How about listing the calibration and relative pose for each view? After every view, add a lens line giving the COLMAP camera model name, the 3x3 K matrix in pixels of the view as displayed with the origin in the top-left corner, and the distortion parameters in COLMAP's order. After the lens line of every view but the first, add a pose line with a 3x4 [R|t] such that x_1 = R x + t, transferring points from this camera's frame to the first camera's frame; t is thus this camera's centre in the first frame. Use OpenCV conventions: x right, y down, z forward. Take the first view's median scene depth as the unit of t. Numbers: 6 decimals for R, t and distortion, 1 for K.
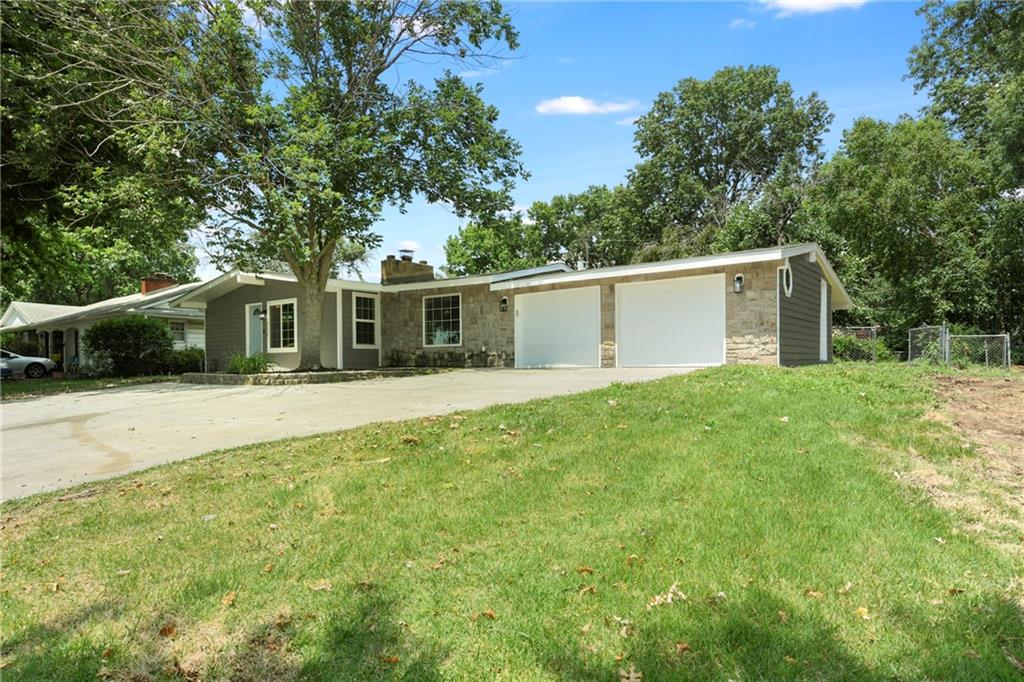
lens RADIAL K [[593.8, 0, 509.9], [0, 593.8, 365.4], [0, 0, 1]] dist [-0.003842, 0.000088]
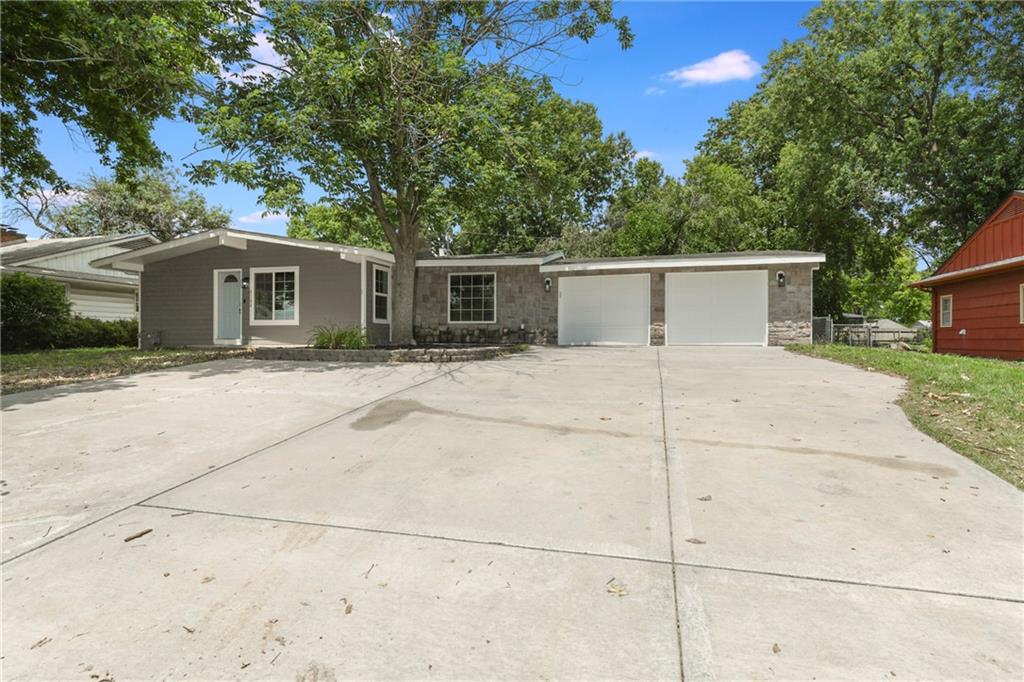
lens RADIAL K [[517.9, 0, 512.6], [0, 517.9, 342.0], [0, 0, 1]] dist [0.005668, -0.002781]
pose [[0.926202, 0.010515, 0.376881, -0.407724], [-0.010564, 0.999942, -0.001937, 0.001849], [-0.376879, -0.002187, 0.926260, 0.150506]]
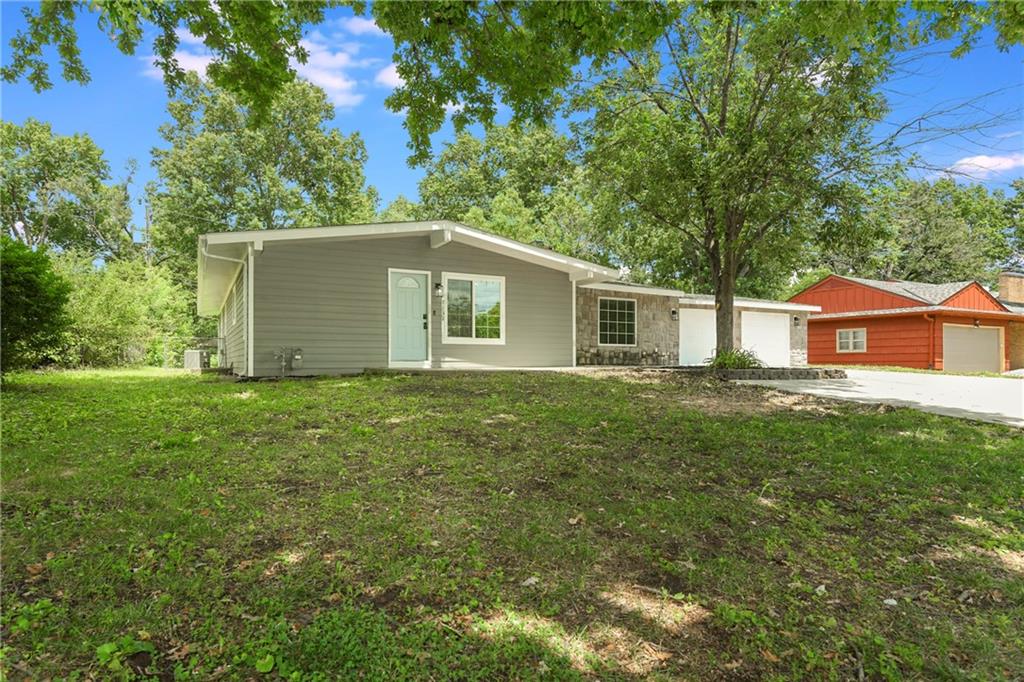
lens RADIAL K [[593.8, 0, 515.1], [0, 593.8, 360.6], [0, 0, 1]] dist [-0.003842, 0.000088]
pose [[0.428792, 0.014031, 0.903294, -1.232484], [-0.003486, 0.999898, -0.013877, 0.011031], [-0.903397, 0.002801, 0.428797, 0.744013]]
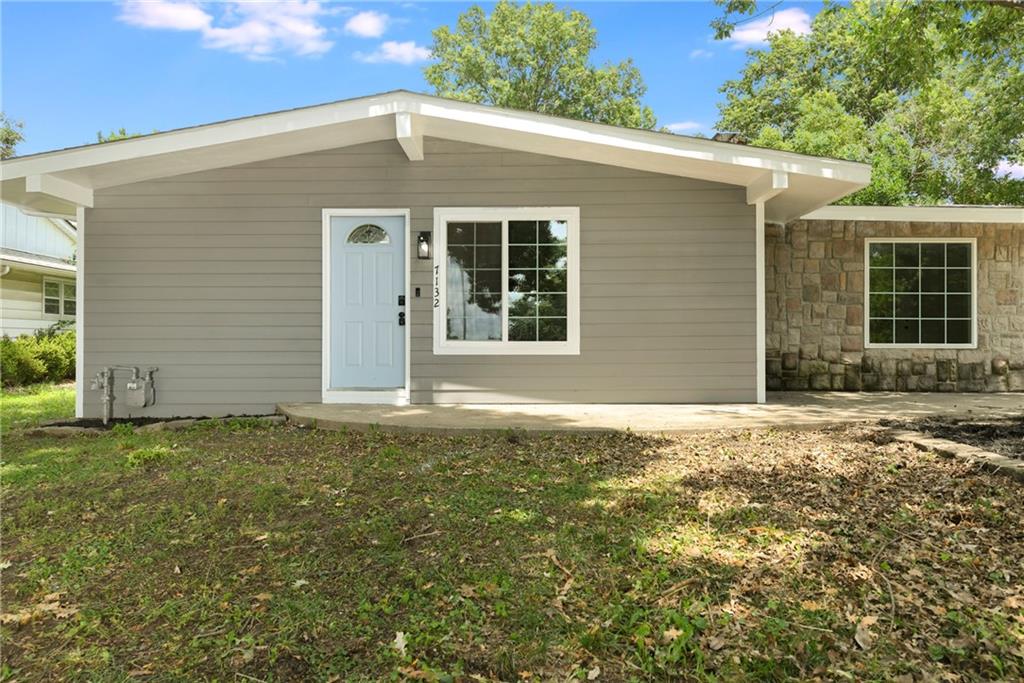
lens RADIAL K [[687.6, 0, 511.9], [0, 687.6, 337.3], [0, 0, 1]] dist [0.000887, -0.001334]
pose [[0.819418, 0.016280, 0.572965, -0.731322], [-0.008339, 0.999829, -0.016483, -0.030134], [-0.573135, 0.008729, 0.819414, 0.778820]]
